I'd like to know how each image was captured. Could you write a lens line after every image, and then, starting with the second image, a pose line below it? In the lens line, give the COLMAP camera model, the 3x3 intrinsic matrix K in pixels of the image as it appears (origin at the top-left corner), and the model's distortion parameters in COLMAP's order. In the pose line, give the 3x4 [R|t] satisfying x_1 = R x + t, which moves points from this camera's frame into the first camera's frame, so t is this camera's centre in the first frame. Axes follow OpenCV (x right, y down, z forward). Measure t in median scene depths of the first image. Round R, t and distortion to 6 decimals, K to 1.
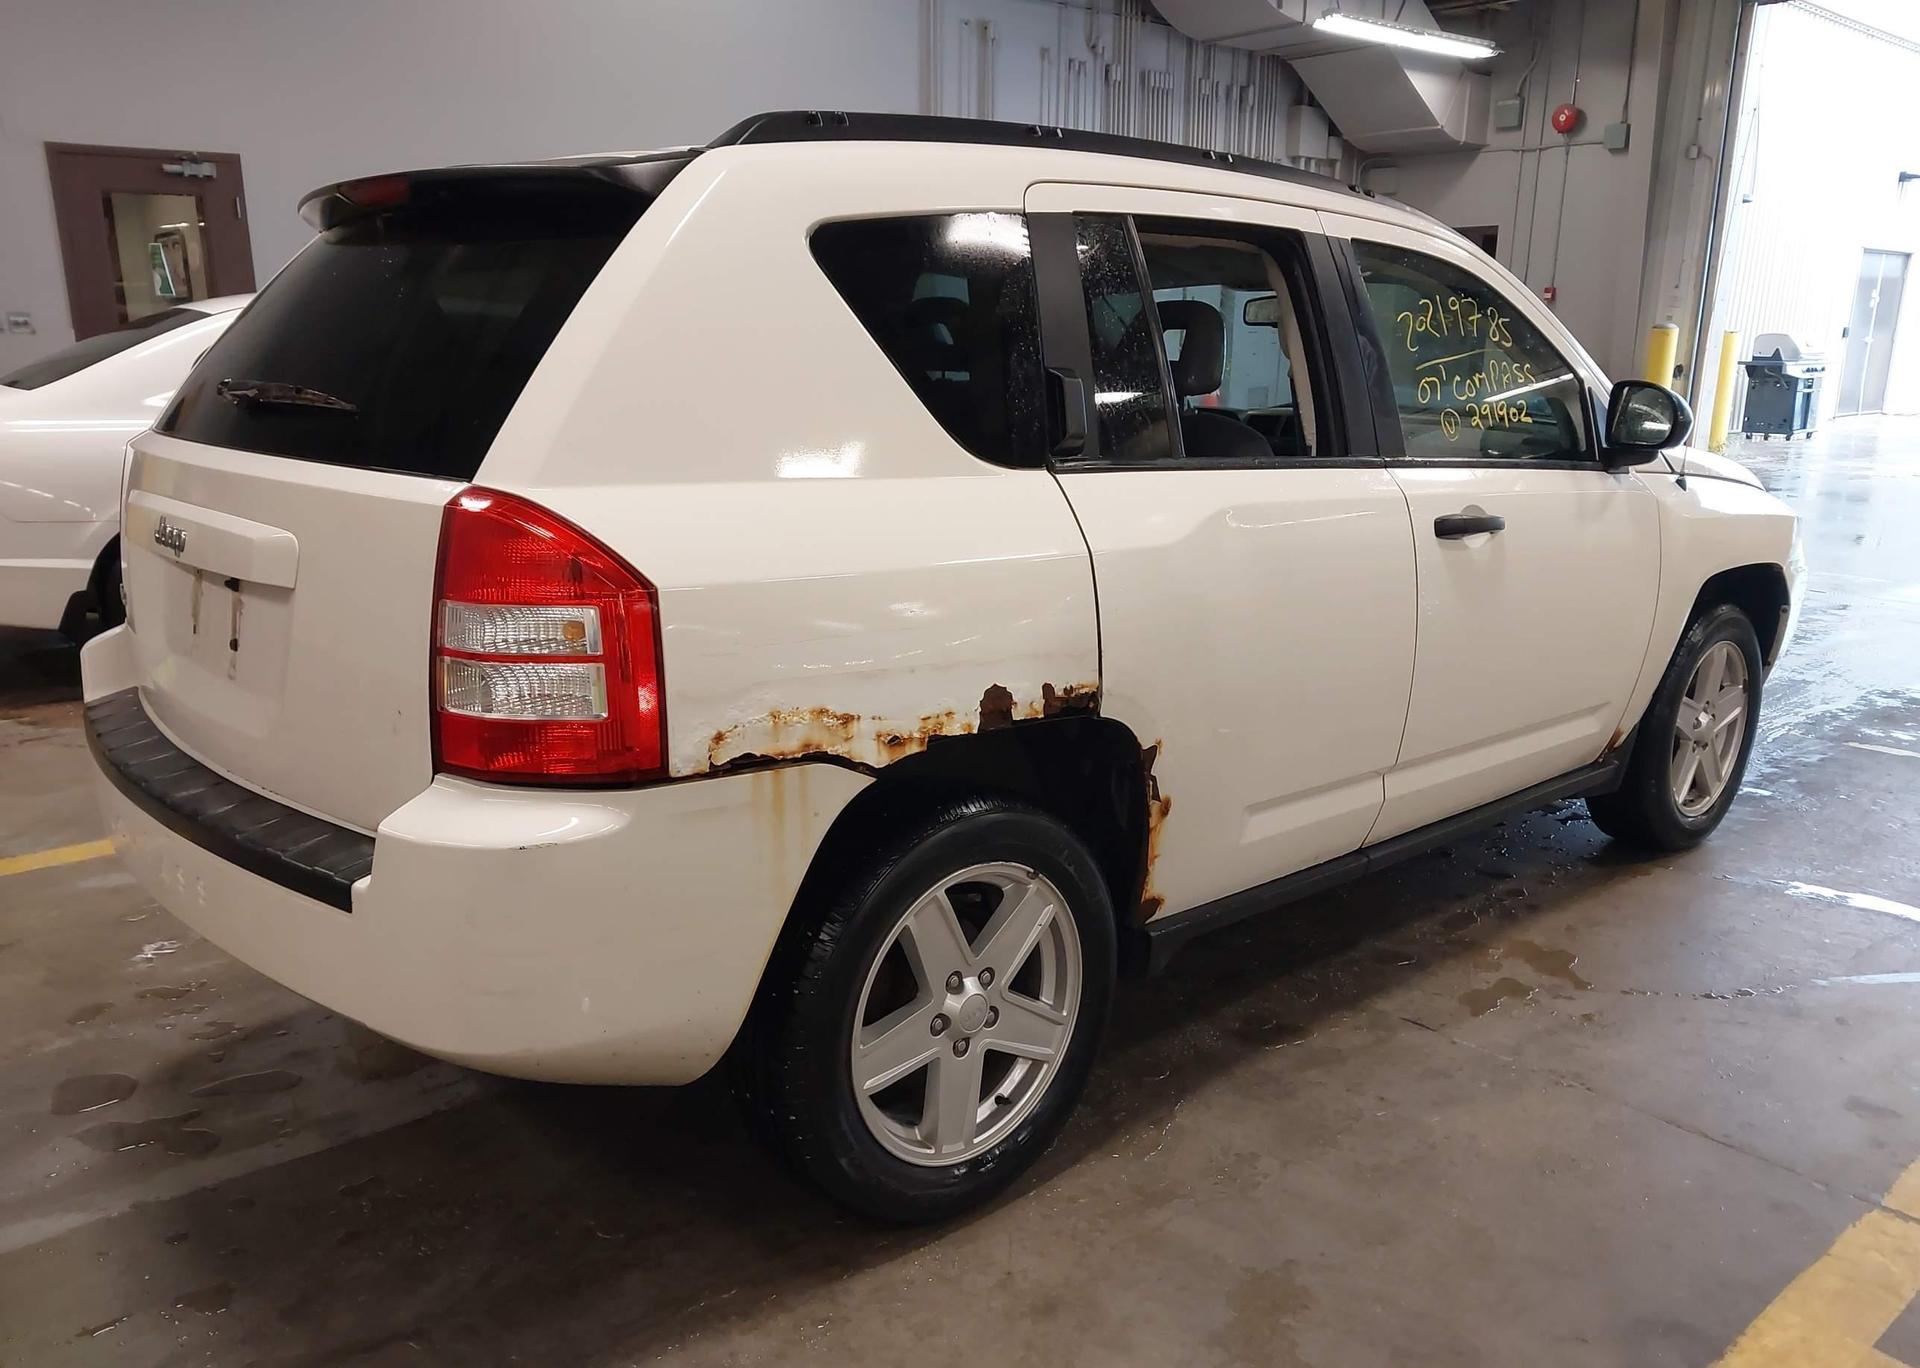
lens RADIAL K [[1524.1, 0, 959.4], [0, 1524.1, 694.8], [0, 0, 1]] dist [0.081649, -0.127333]
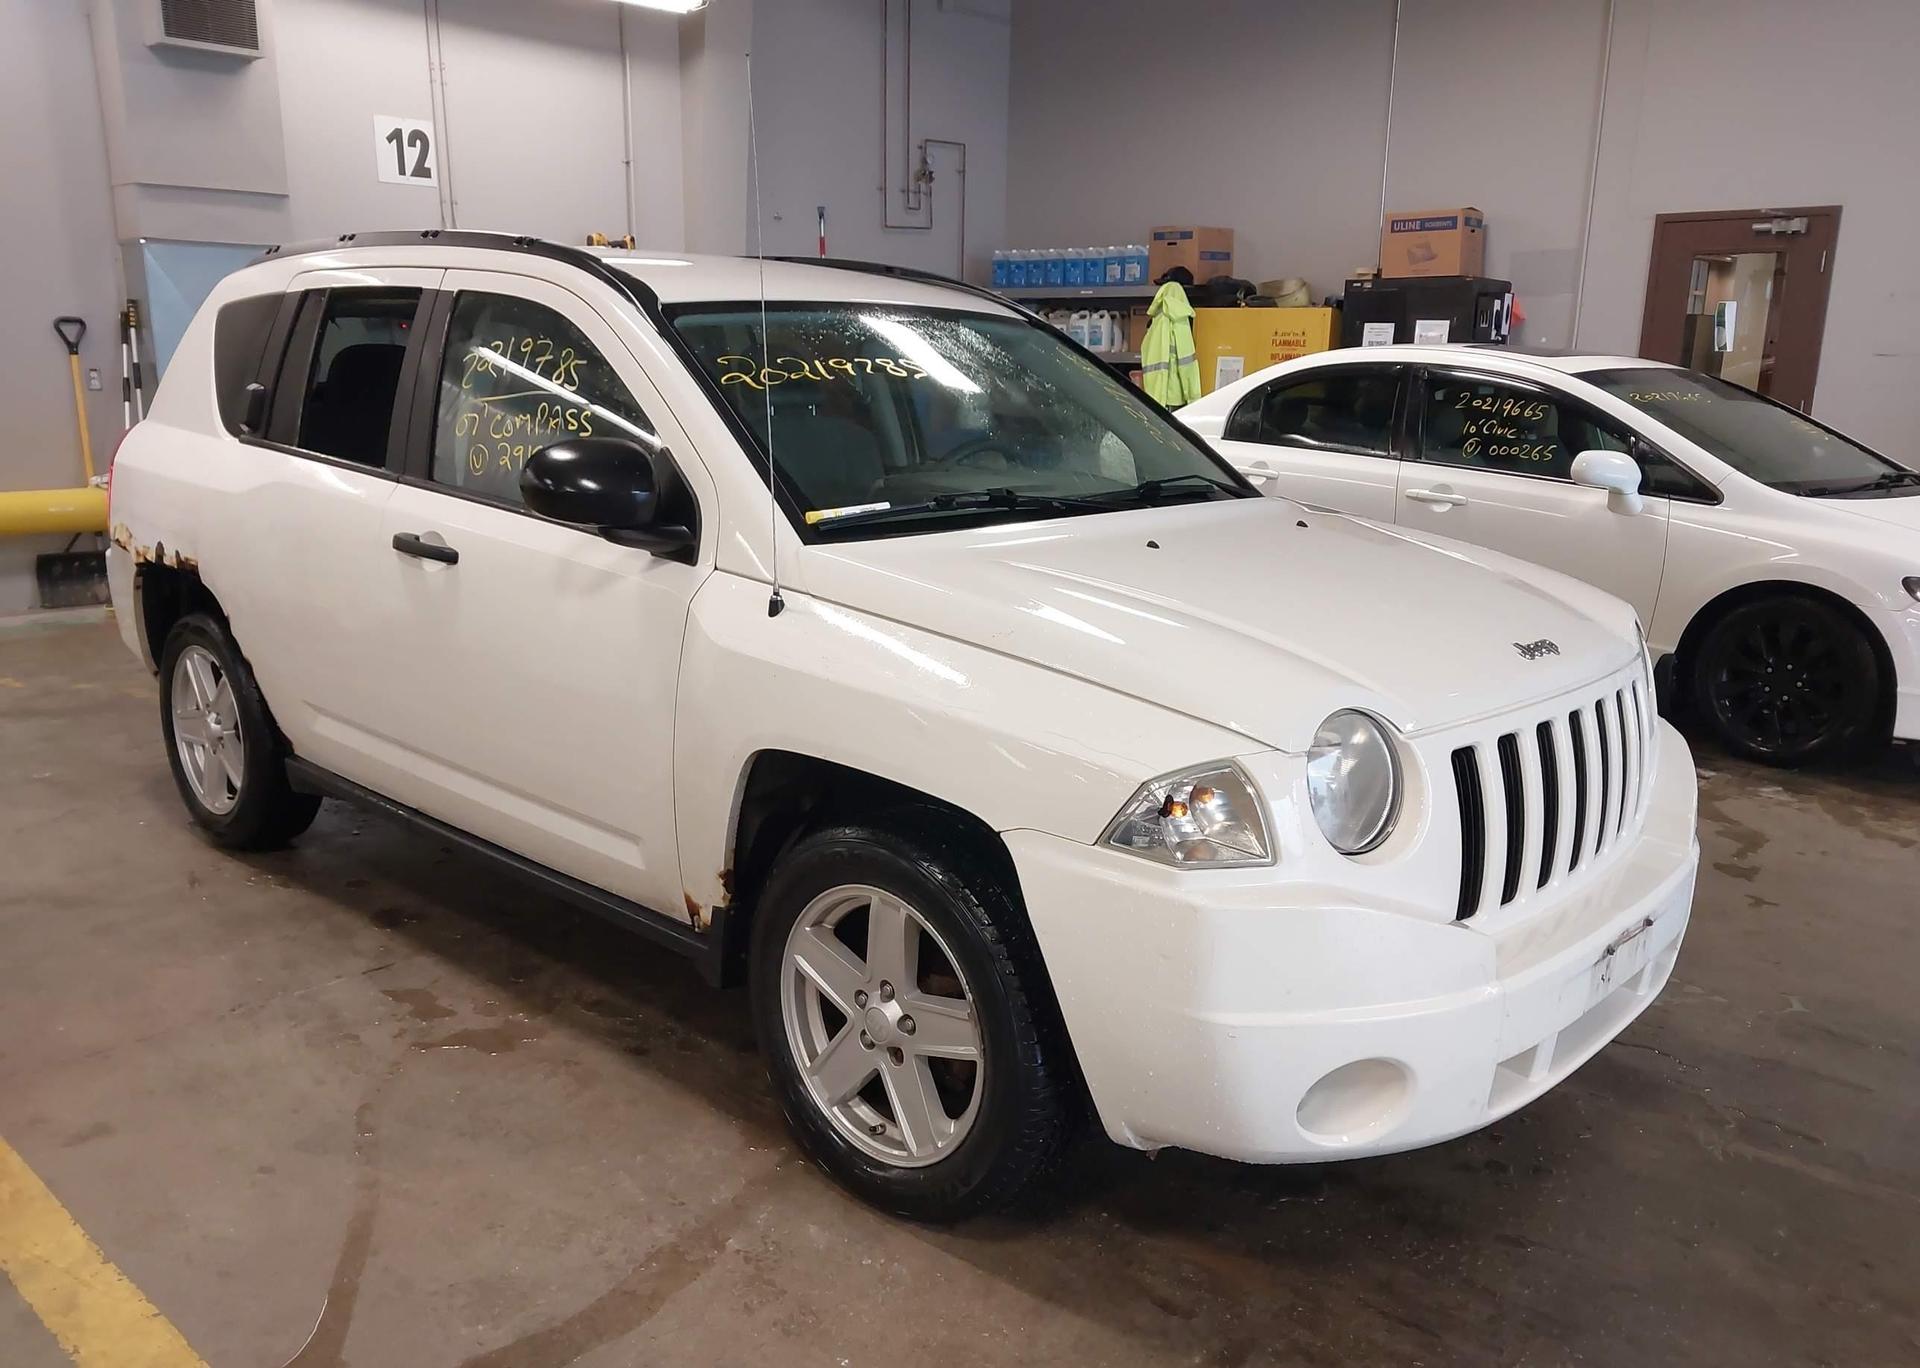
lens RADIAL K [[1544.5, 0, 960.0], [0, 1544.5, 684.0], [0, 0, 1]] dist [0.002473, -0.001388]
pose [[0.086895, 0.206888, -0.974498, 1.538604], [-0.250830, 0.951228, 0.179582, -0.329143], [0.964123, 0.228828, 0.134550, 1.320212]]
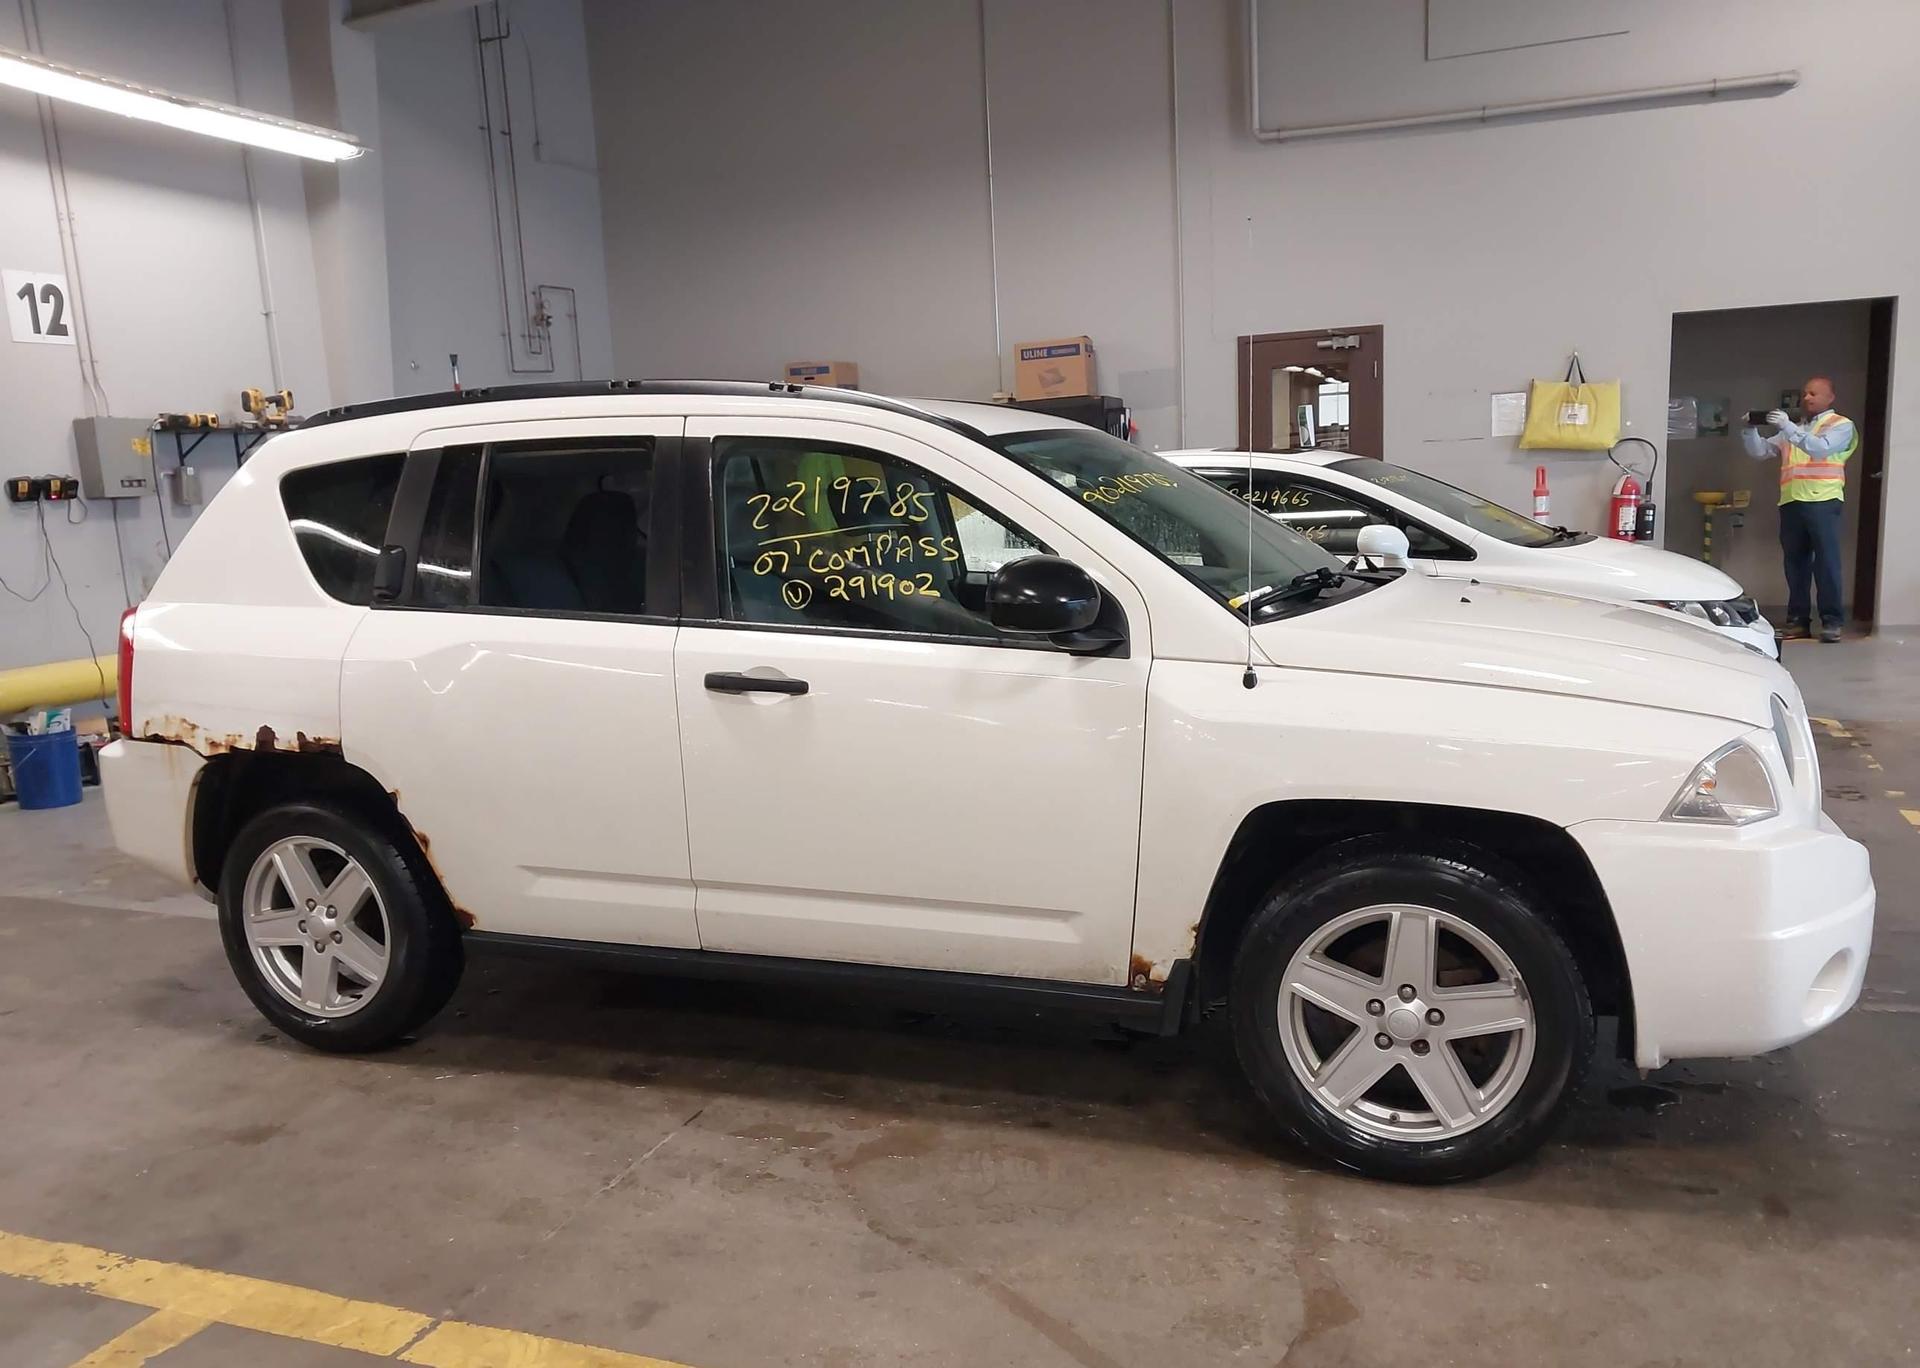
lens RADIAL K [[1521.5, 0, 960.0], [0, 1521.5, 684.0], [0, 0, 1]] dist [0.032503, -0.055886]
pose [[0.451565, 0.097250, -0.886922, 1.464977], [-0.162954, 0.986312, 0.025182, -0.172457], [0.877231, 0.133156, 0.461232, 0.667644]]
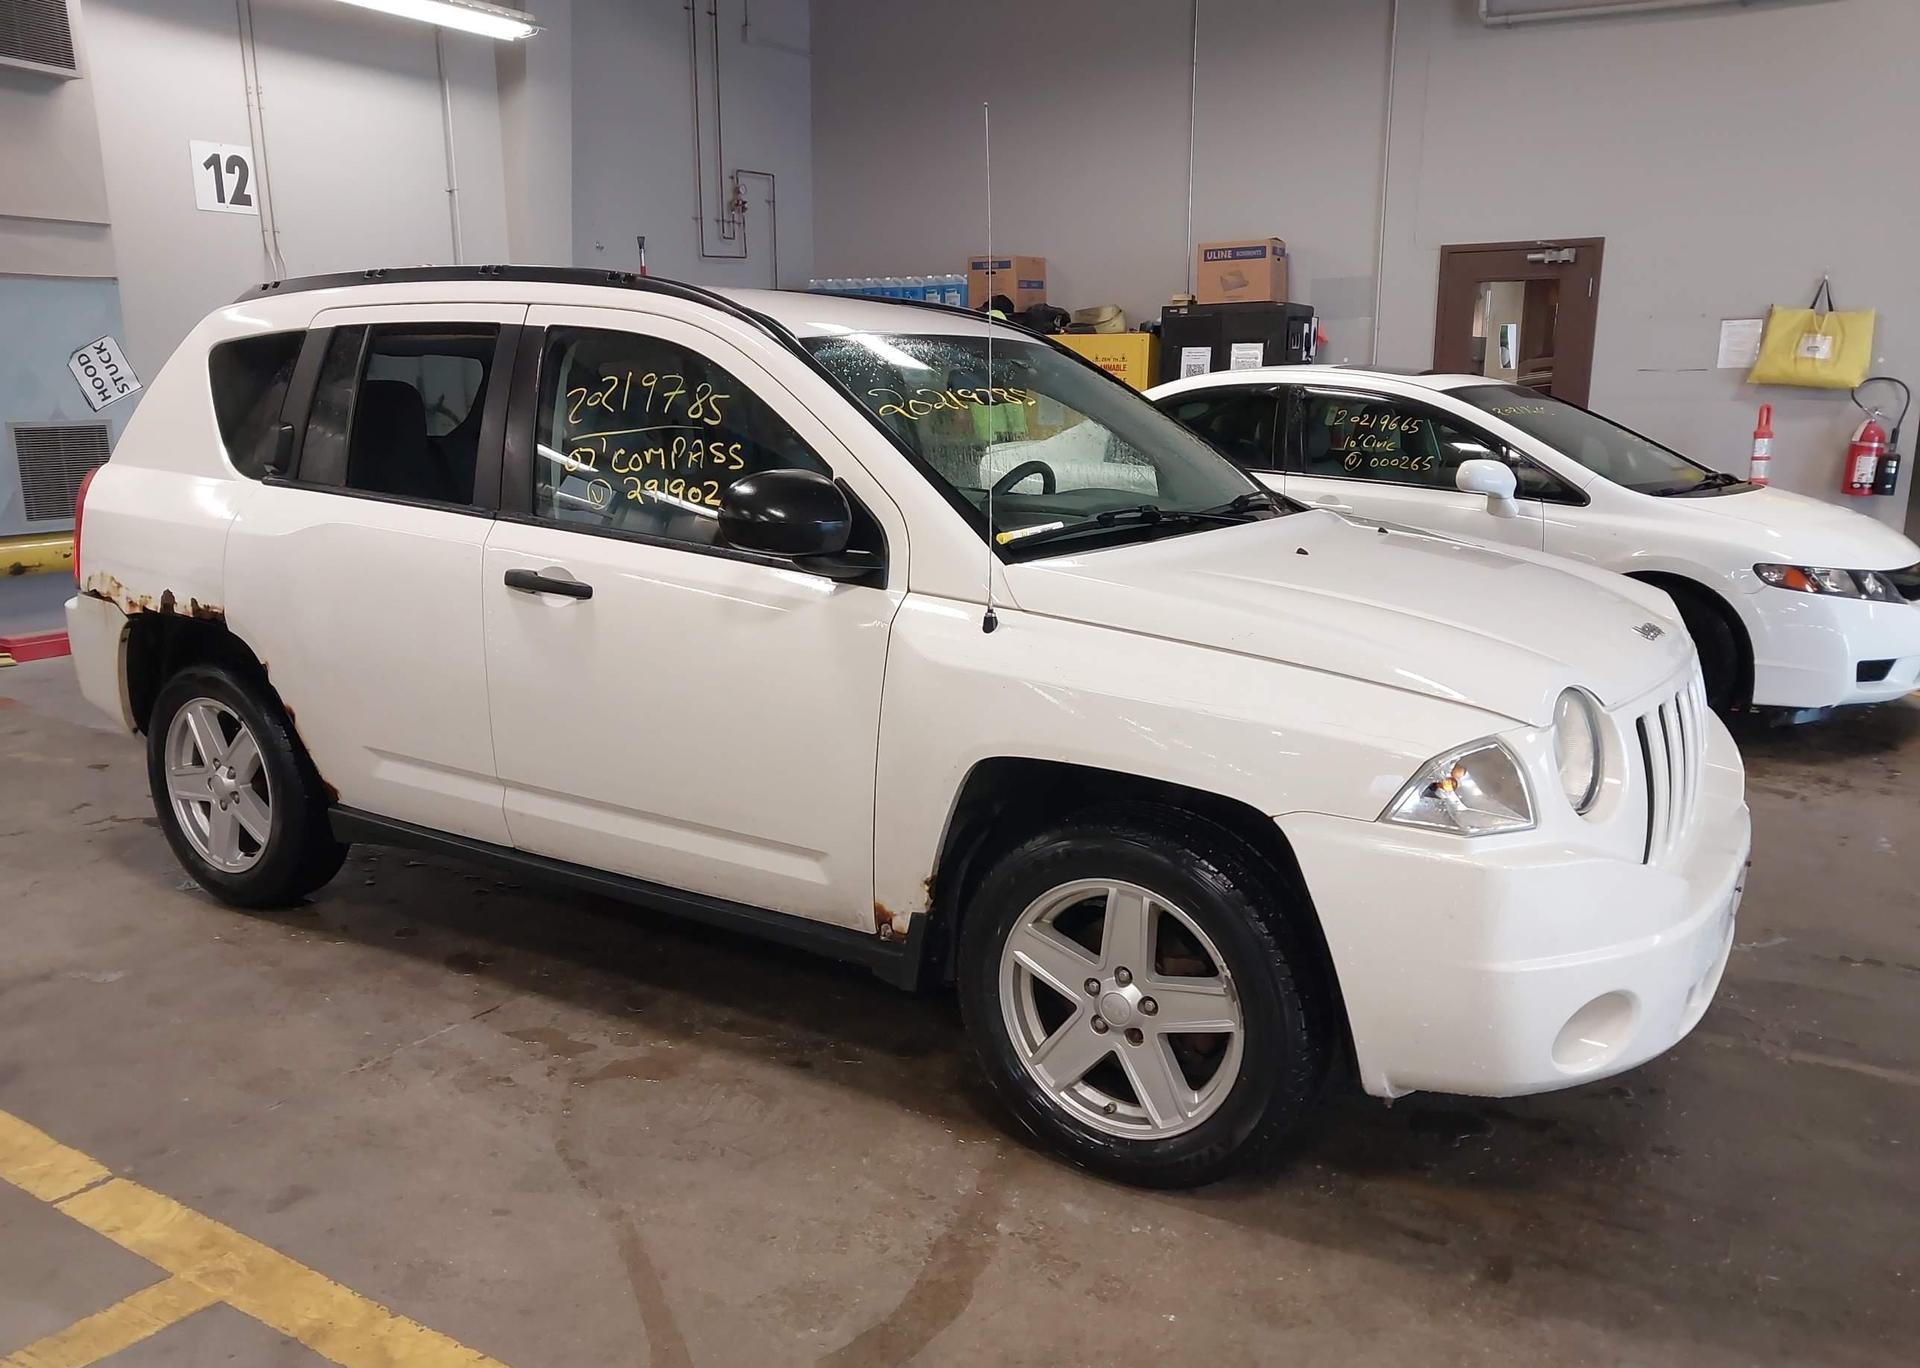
lens RADIAL K [[1529.5, 0, 963.6], [0, 1529.5, 686.3], [0, 0, 1]] dist [0.013639, -0.006660]
pose [[0.266558, 0.185975, -0.945706, 1.538669], [-0.228580, 0.965412, 0.125422, -0.259117], [0.936321, 0.182737, 0.299849, 1.029272]]
